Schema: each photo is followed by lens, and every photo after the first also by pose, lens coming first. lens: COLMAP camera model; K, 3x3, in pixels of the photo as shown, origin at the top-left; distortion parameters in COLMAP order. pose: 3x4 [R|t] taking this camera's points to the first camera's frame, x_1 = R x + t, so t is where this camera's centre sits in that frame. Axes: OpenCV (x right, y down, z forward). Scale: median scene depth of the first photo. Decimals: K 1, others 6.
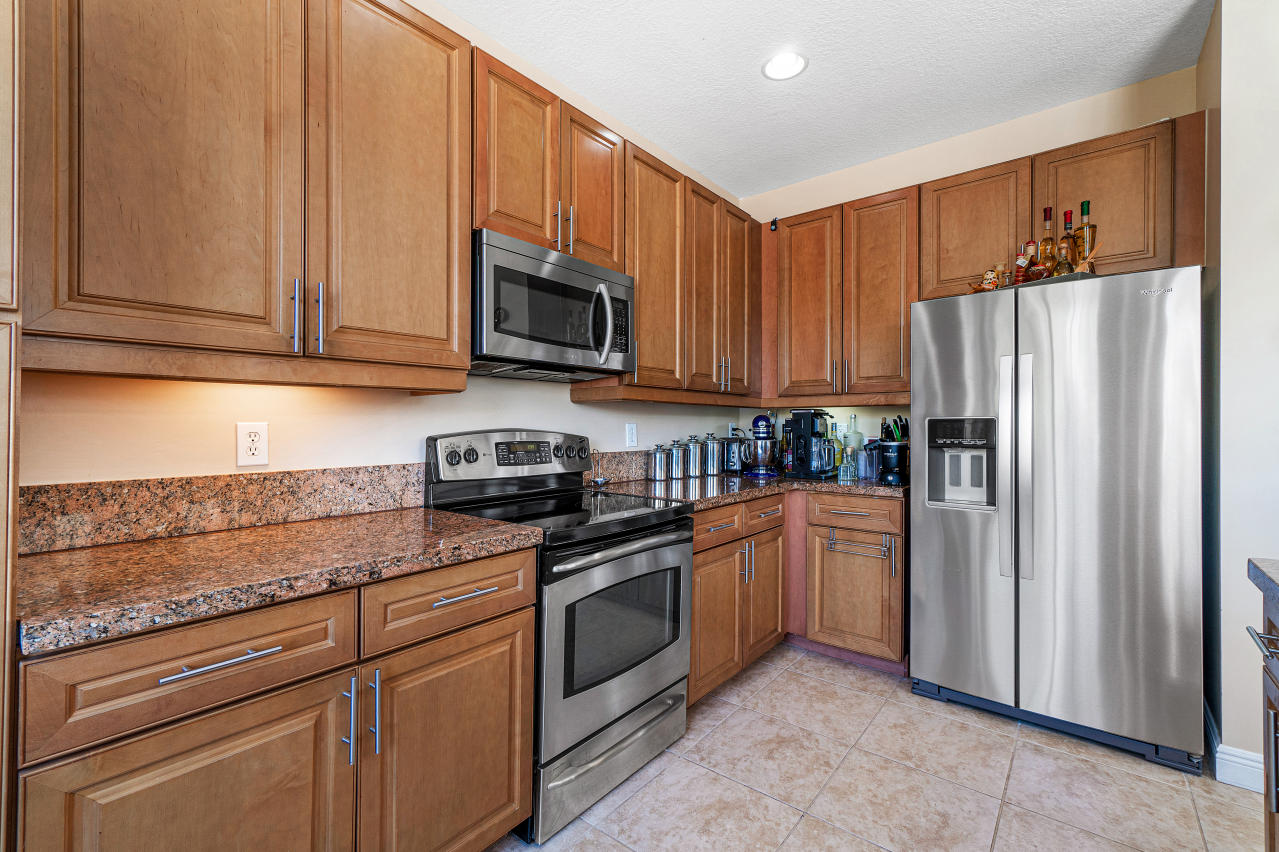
lens RADIAL K [[563.1, 0, 613.4], [0, 563.1, 421.7], [0, 0, 1]] dist [-0.002378, 0.004288]
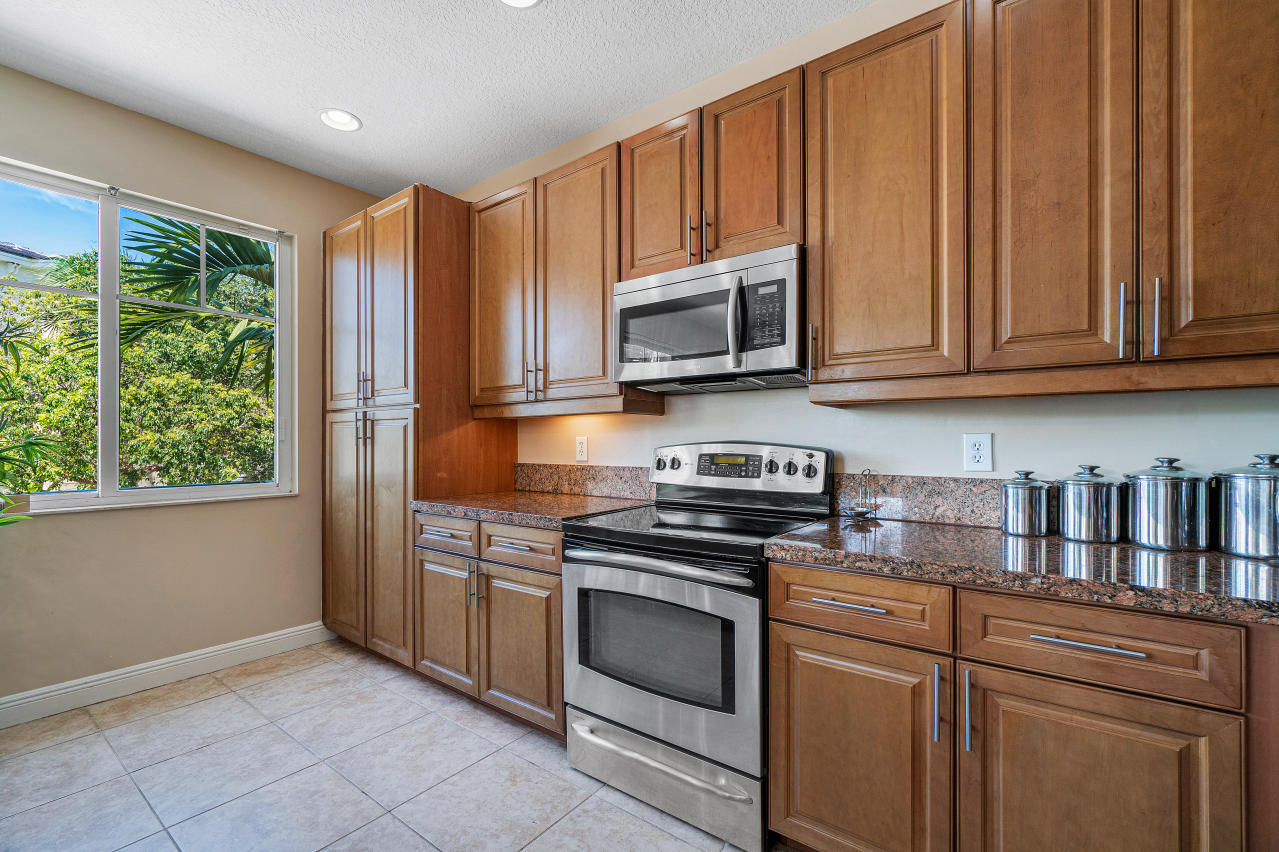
lens RADIAL K [[563.1, 0, 628.8], [0, 563.1, 432.6], [0, 0, 1]] dist [-0.002378, 0.004288]
pose [[0.044566, -0.010232, -0.998954, 0.966940], [0.009796, 0.999904, -0.009805, 0.006238], [0.998958, -0.009348, 0.044662, 0.902383]]
